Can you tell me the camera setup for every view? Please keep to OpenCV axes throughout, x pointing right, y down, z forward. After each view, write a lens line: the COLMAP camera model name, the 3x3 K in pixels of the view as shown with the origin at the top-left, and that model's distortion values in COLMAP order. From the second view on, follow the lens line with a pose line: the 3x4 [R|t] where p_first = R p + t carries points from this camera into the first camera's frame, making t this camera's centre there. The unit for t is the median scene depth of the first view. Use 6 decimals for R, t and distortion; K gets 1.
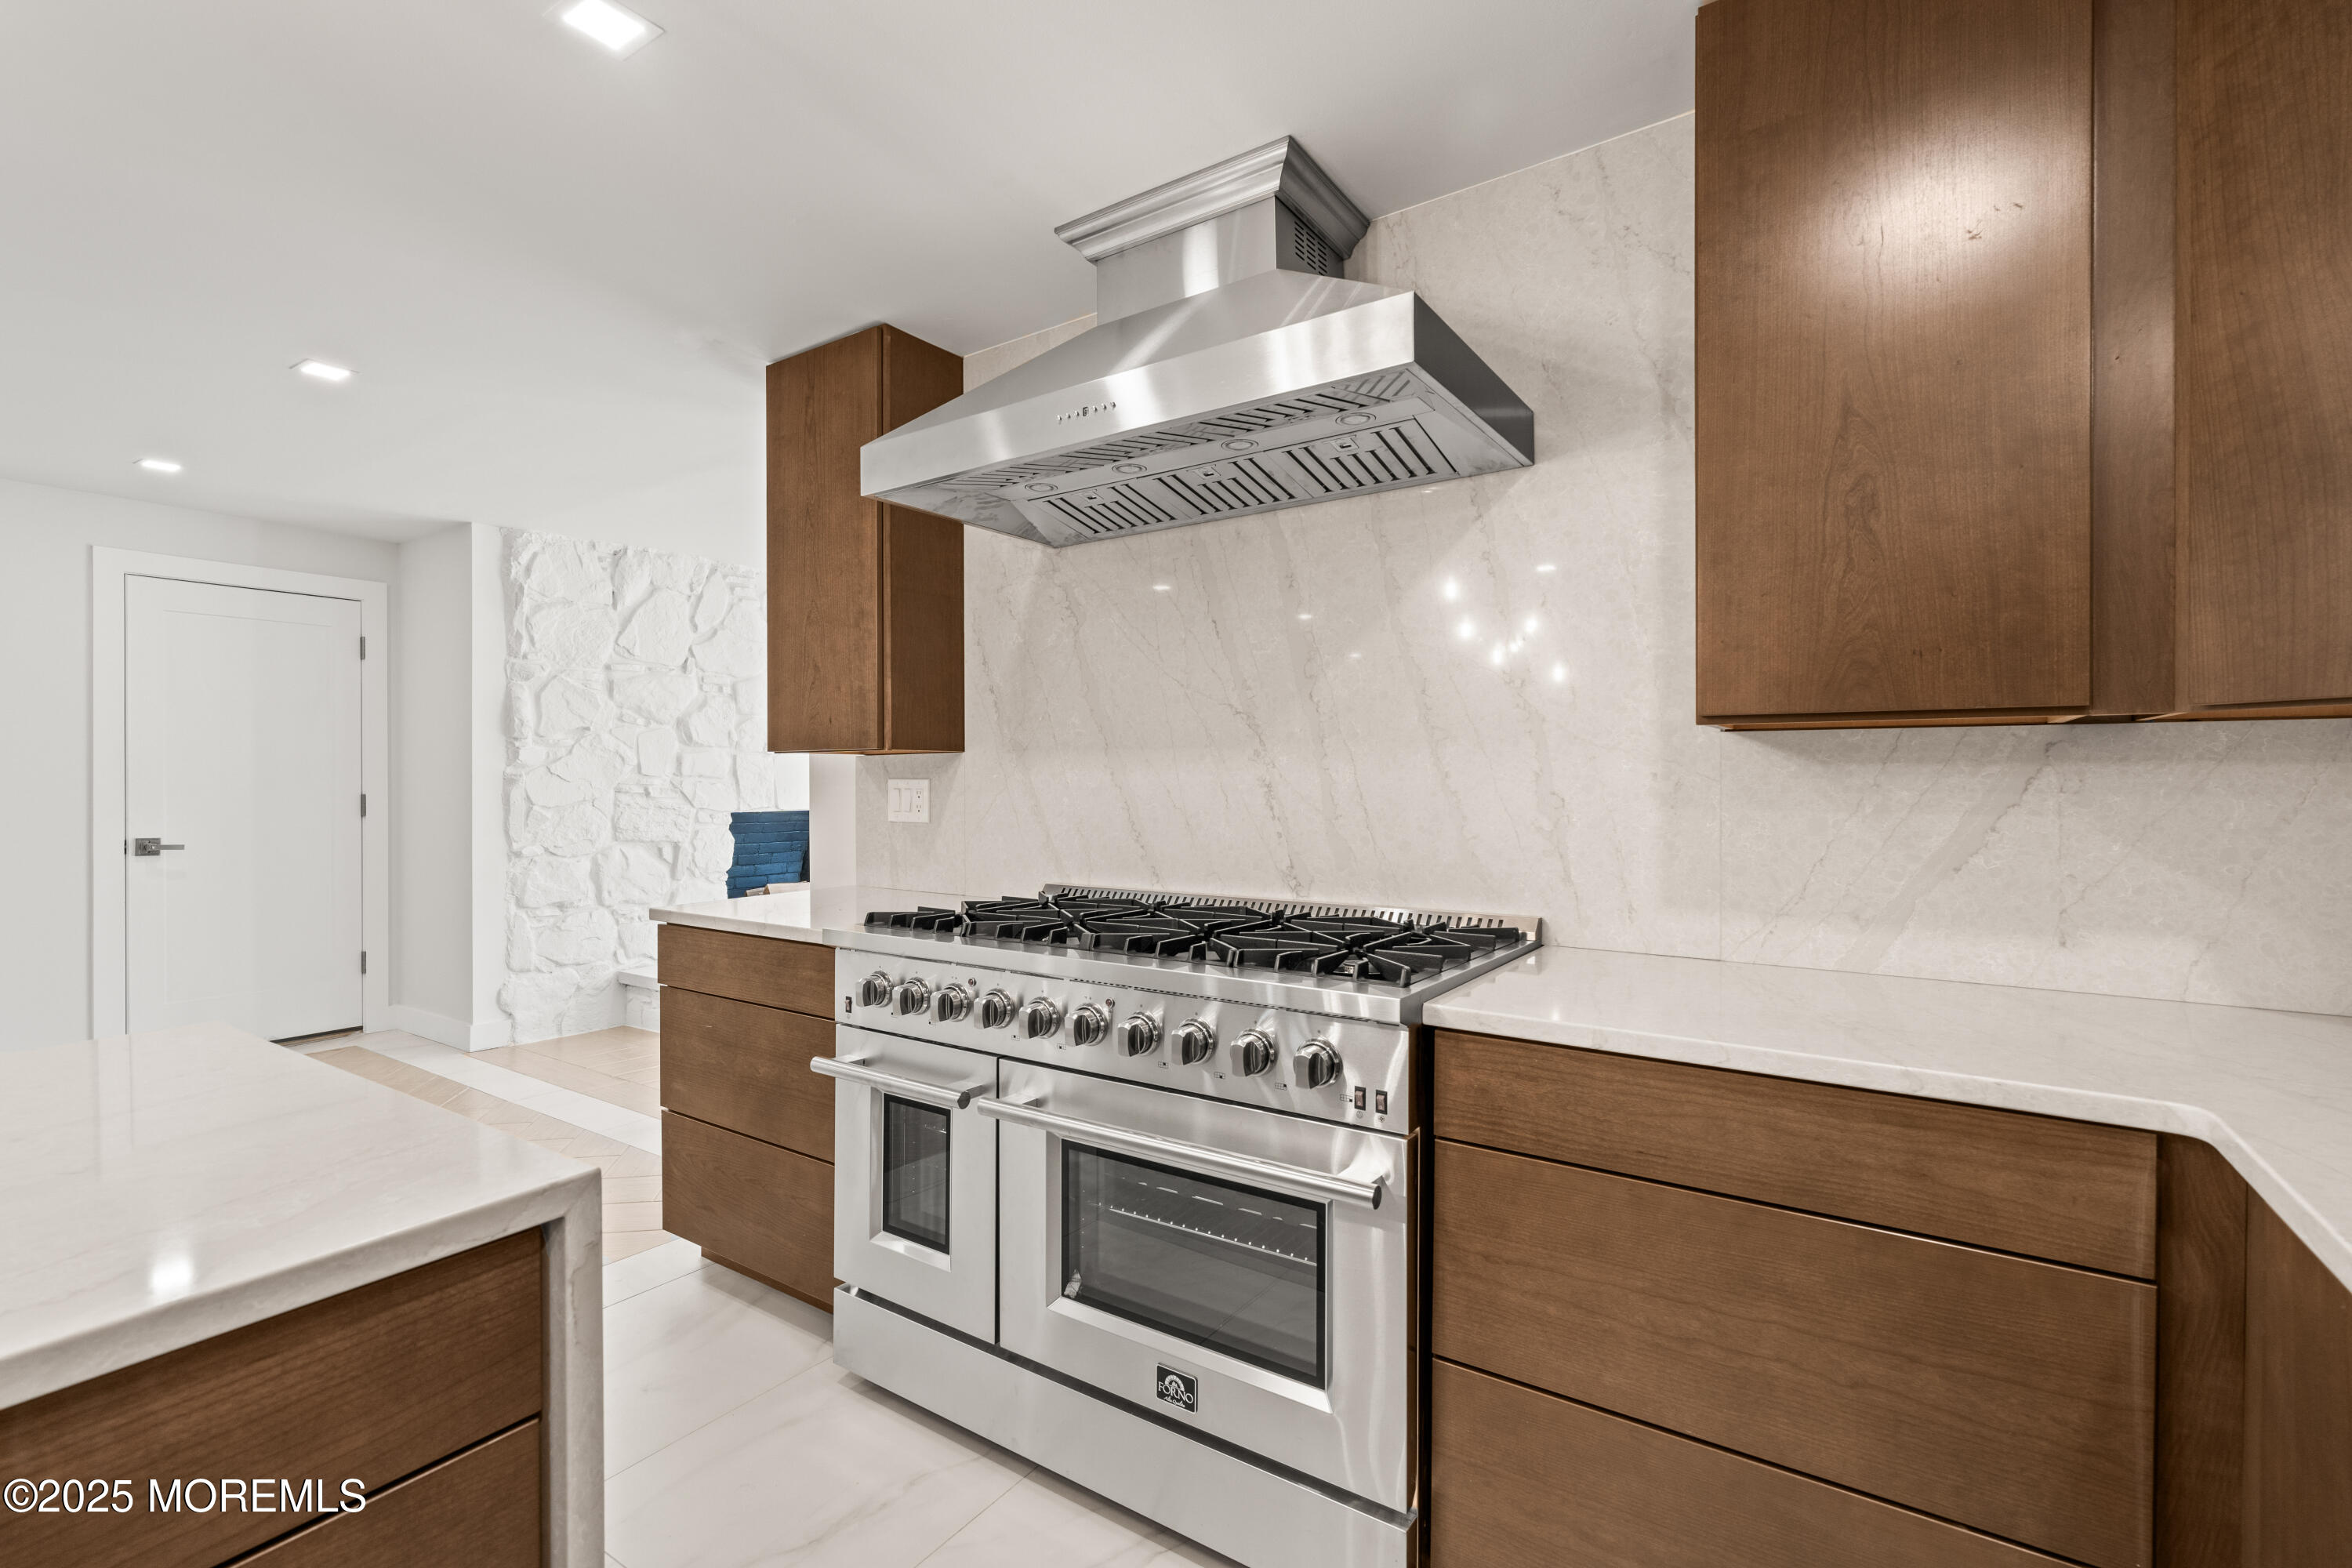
lens RADIAL K [[1050.1, 0, 1170.2], [0, 1050.1, 778.6], [0, 0, 1]] dist [-0.005404, 0.000471]
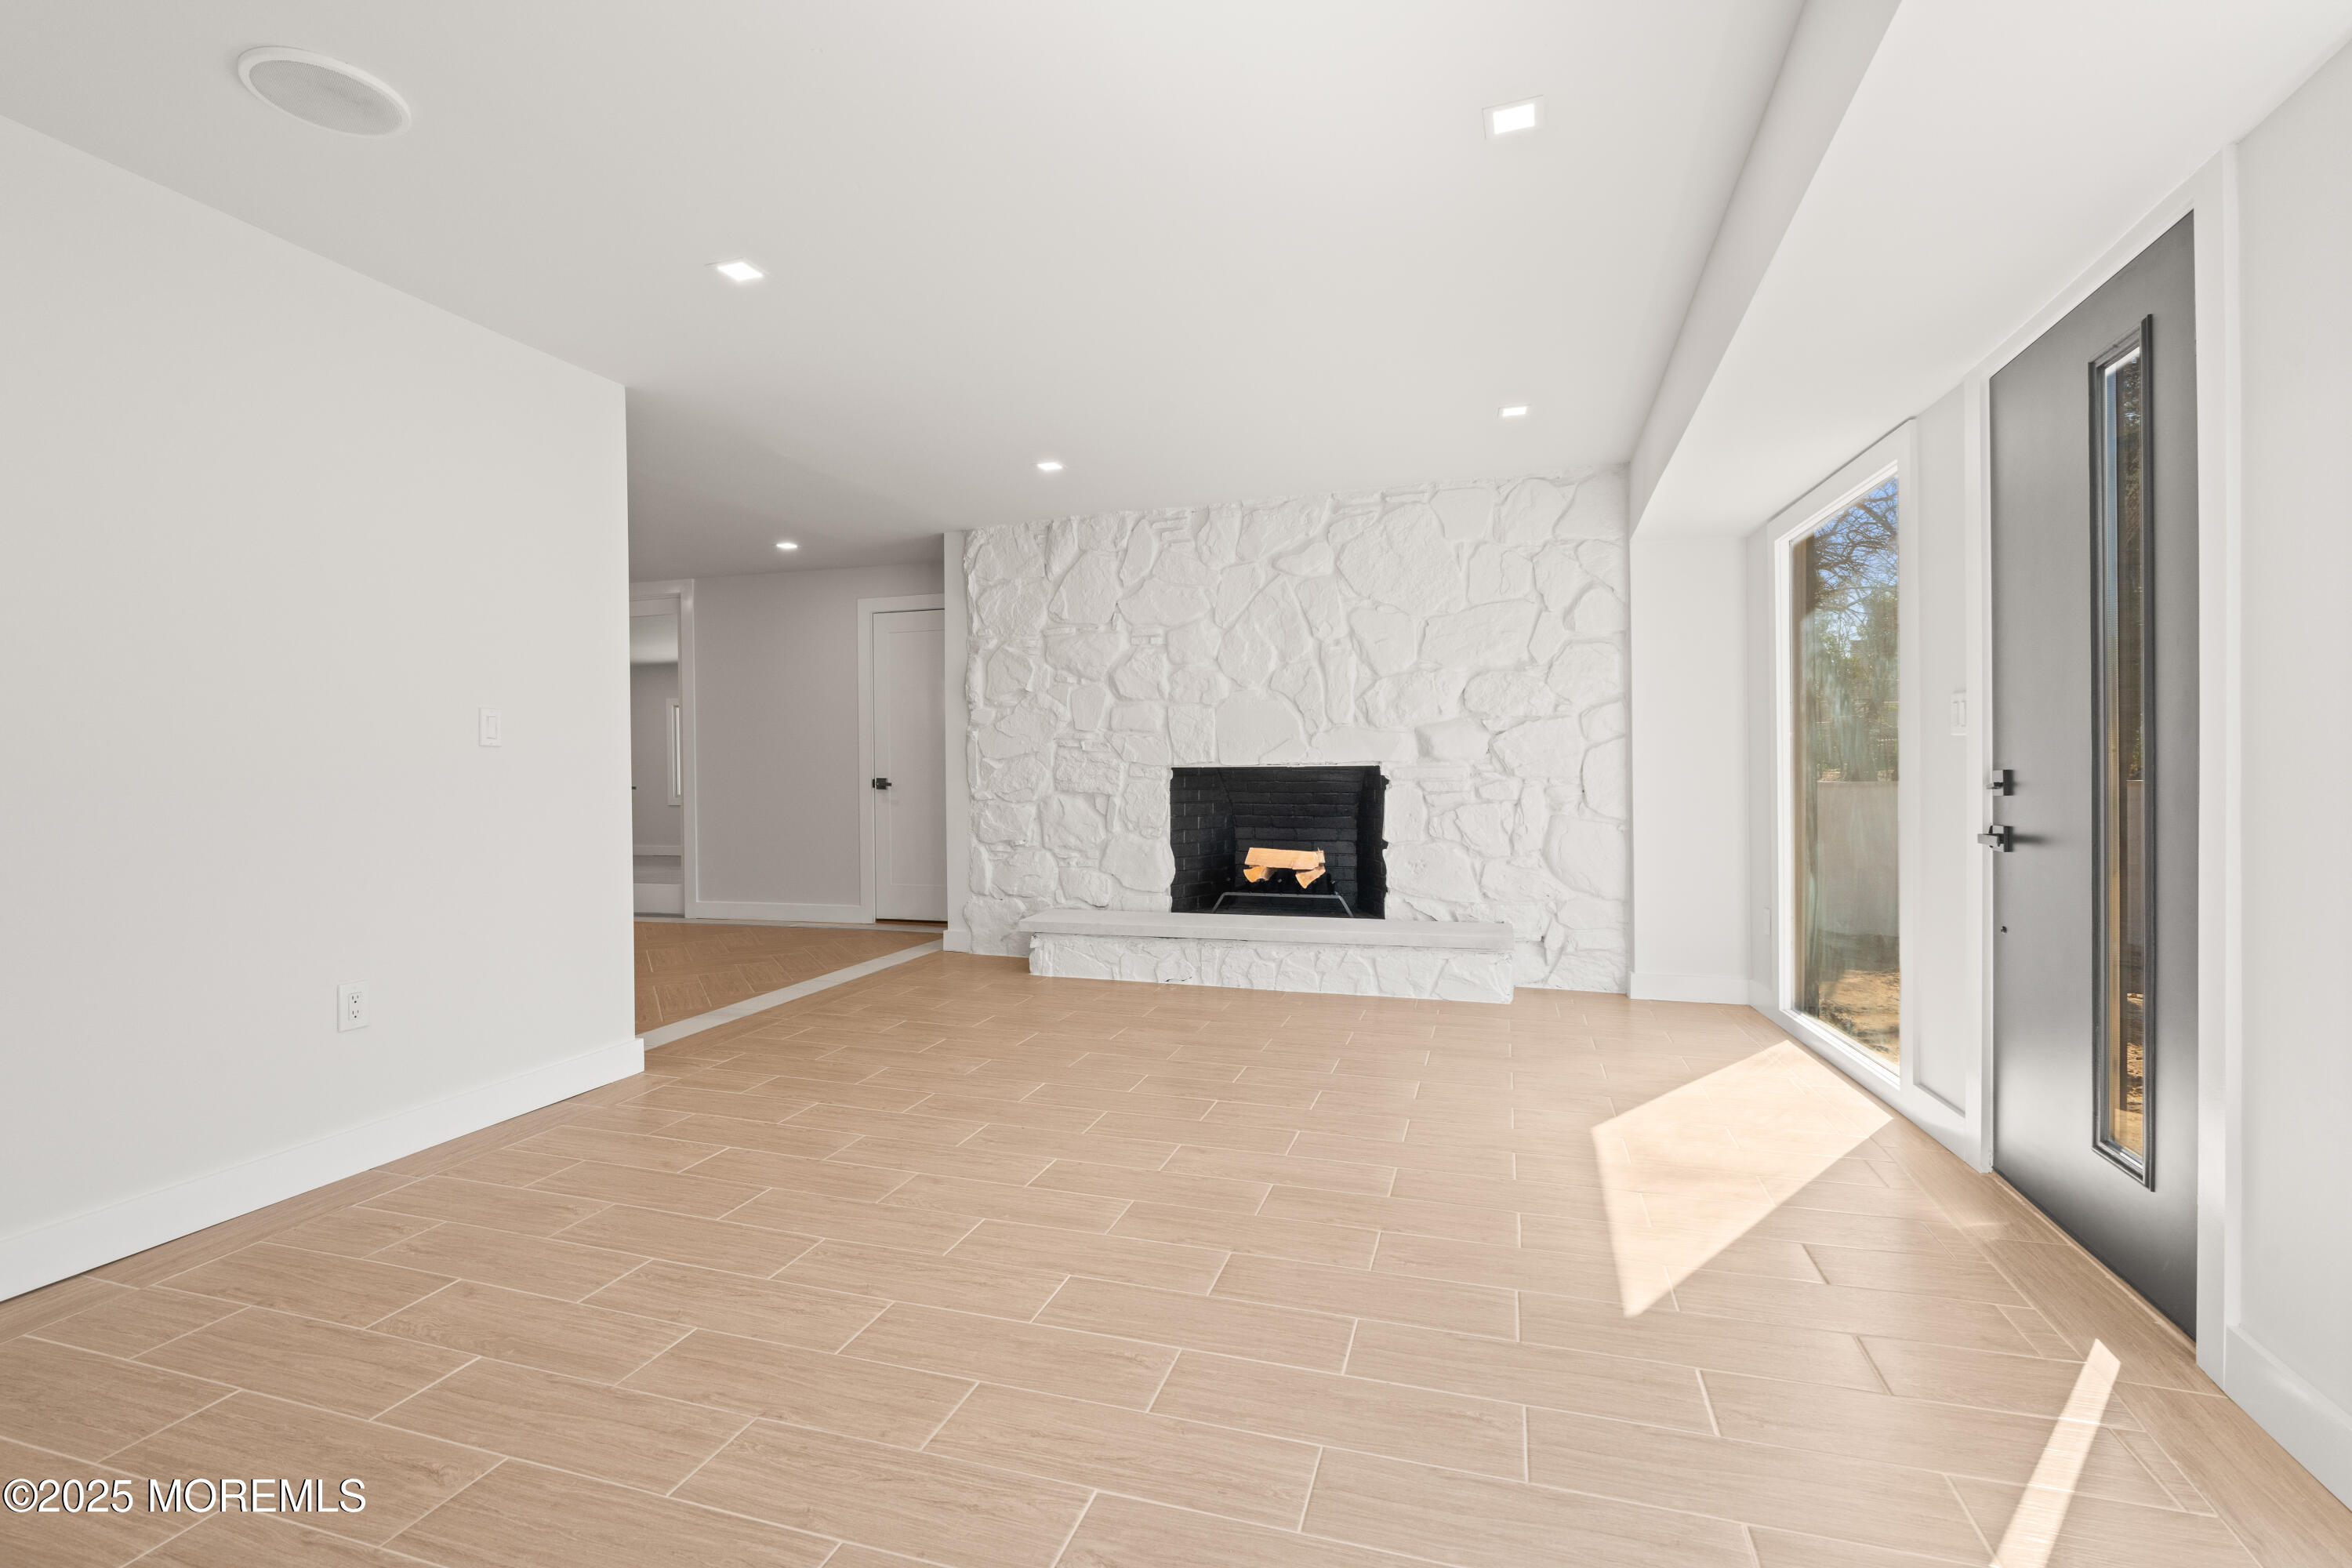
lens RADIAL K [[1050.1, 0, 1170.2], [0, 1050.1, 778.6], [0, 0, 1]] dist [-0.005404, 0.000471]
pose [[0.283242, 0.007753, -0.959017, 0.600046], [0.004464, 0.999946, 0.009403, 0.039757], [0.959038, -0.006944, 0.283192, 0.861221]]
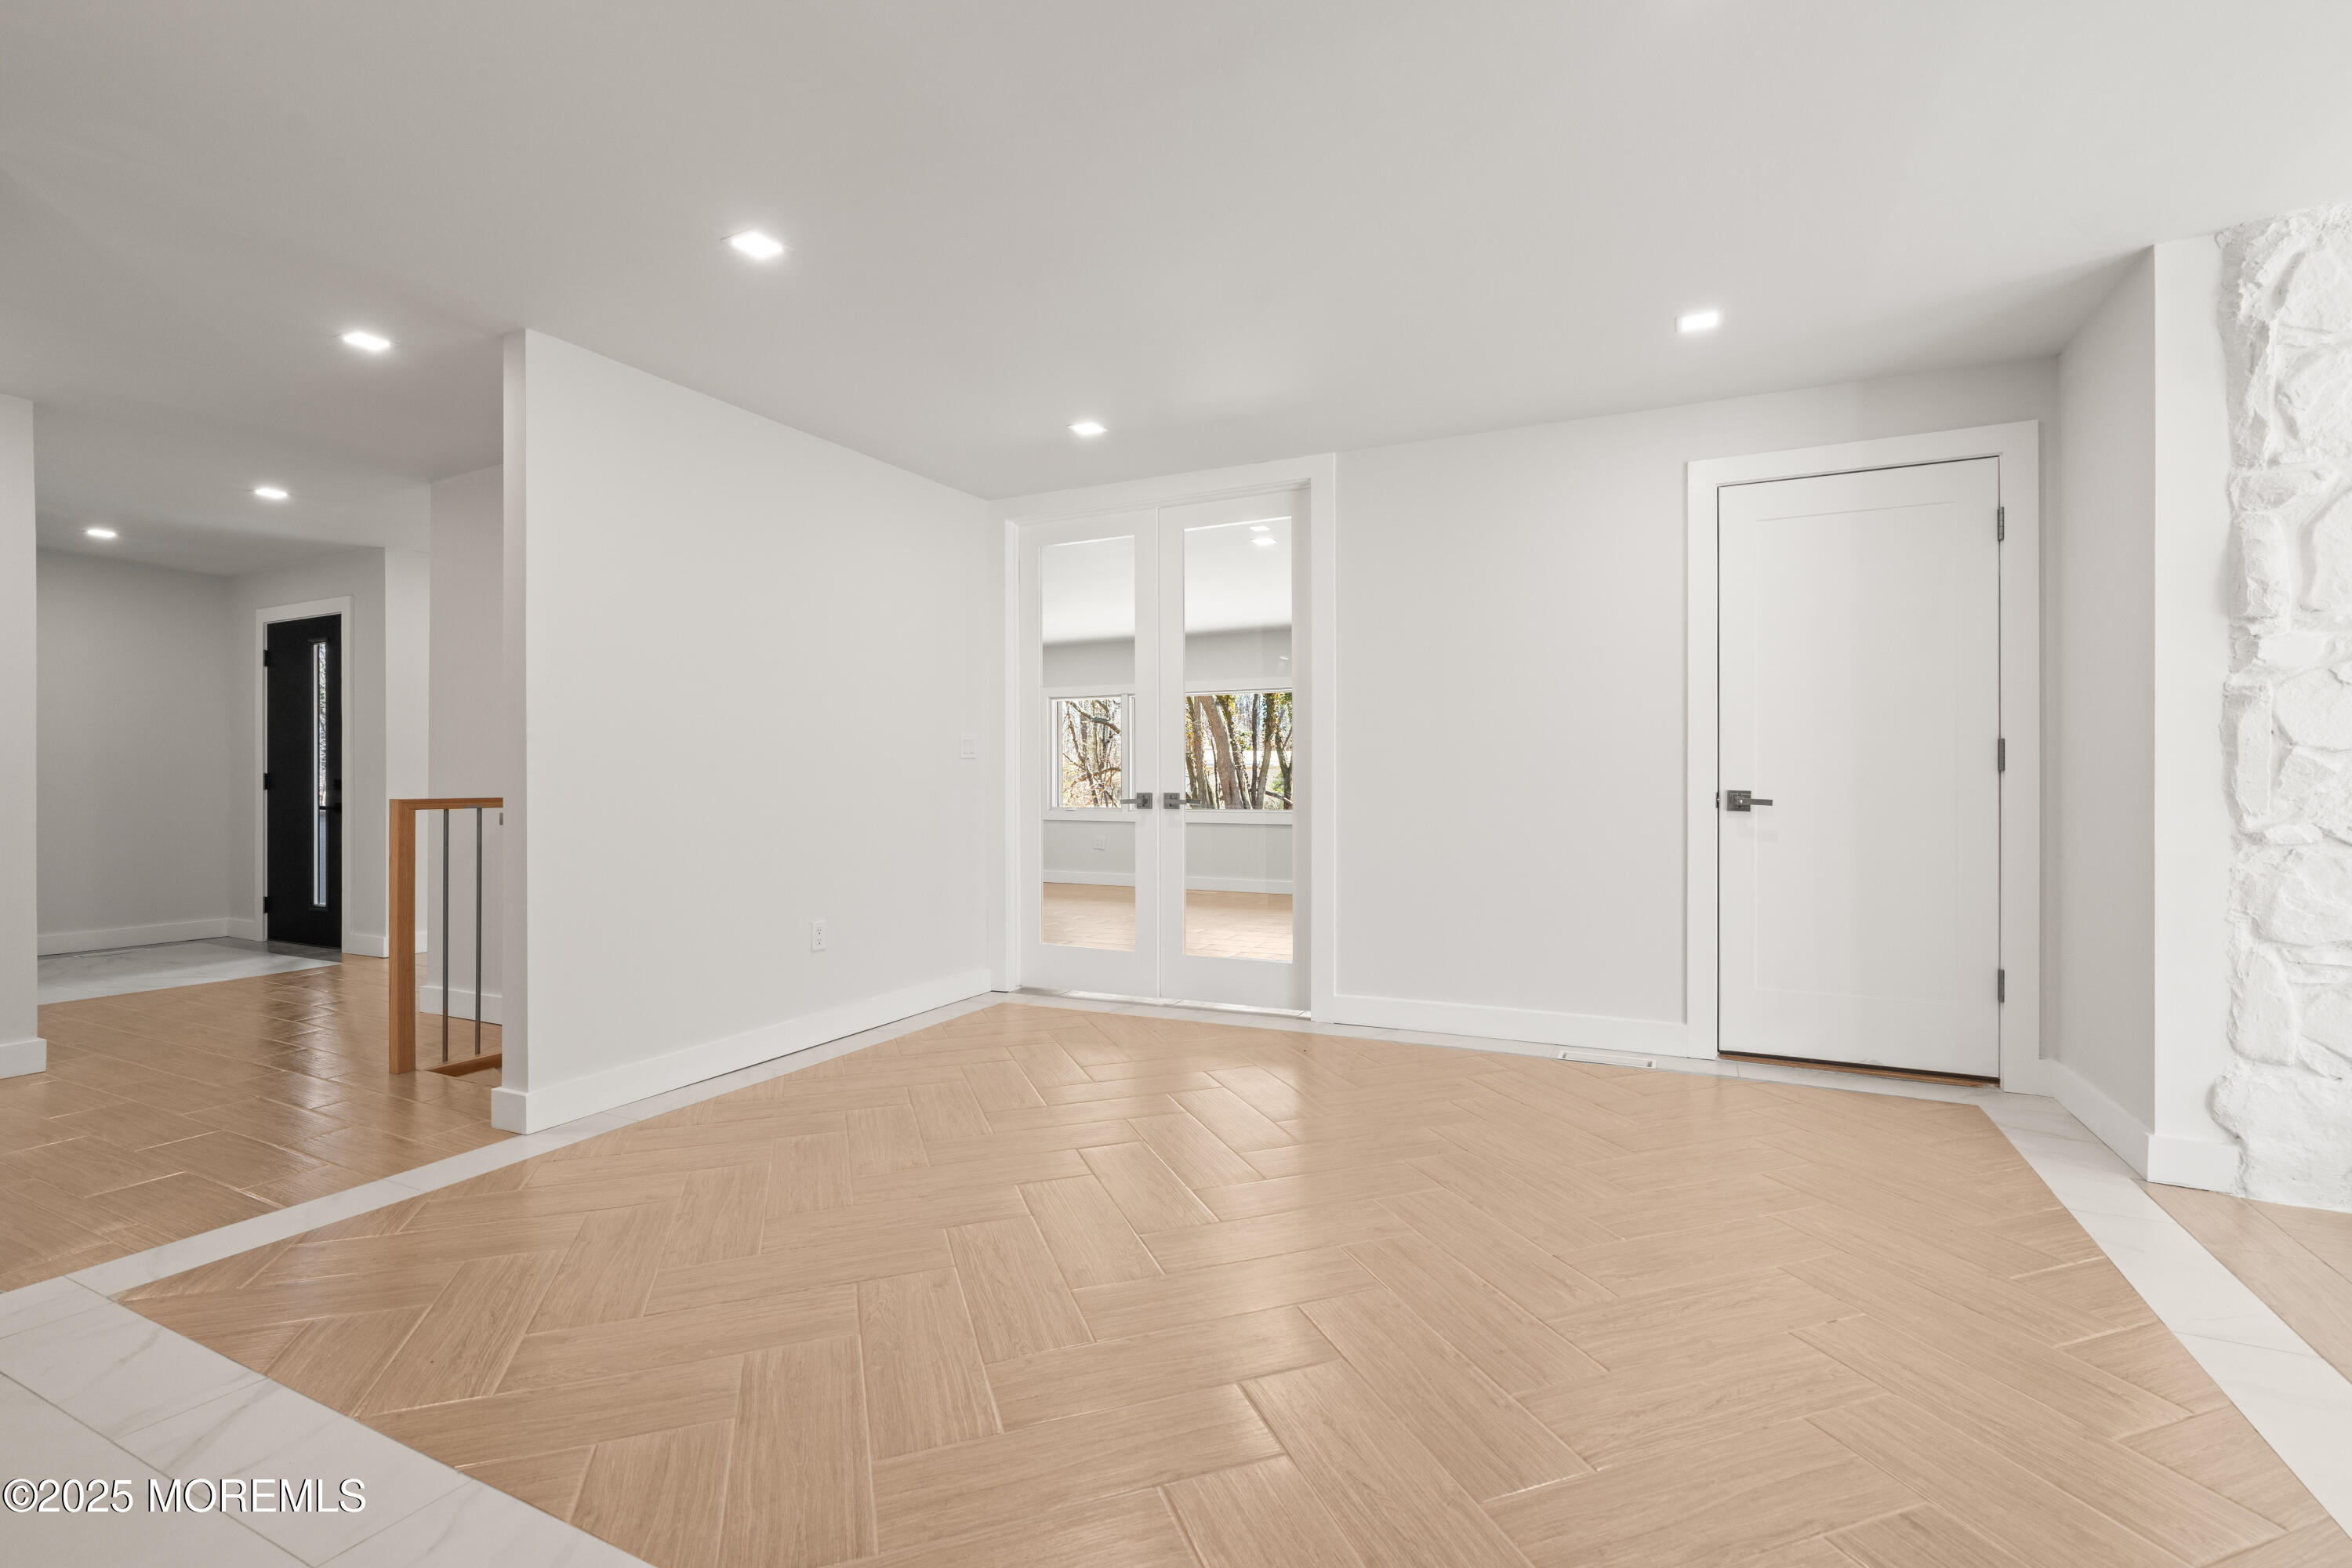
lens RADIAL K [[1050.1, 0, 1170.2], [0, 1050.1, 778.6], [0, 0, 1]] dist [-0.005404, 0.000471]
pose [[0.126623, 0.001820, -0.991949, -0.166960], [-0.001784, 0.999997, 0.001607, 0.041634], [0.991949, 0.001566, 0.126626, 0.384221]]
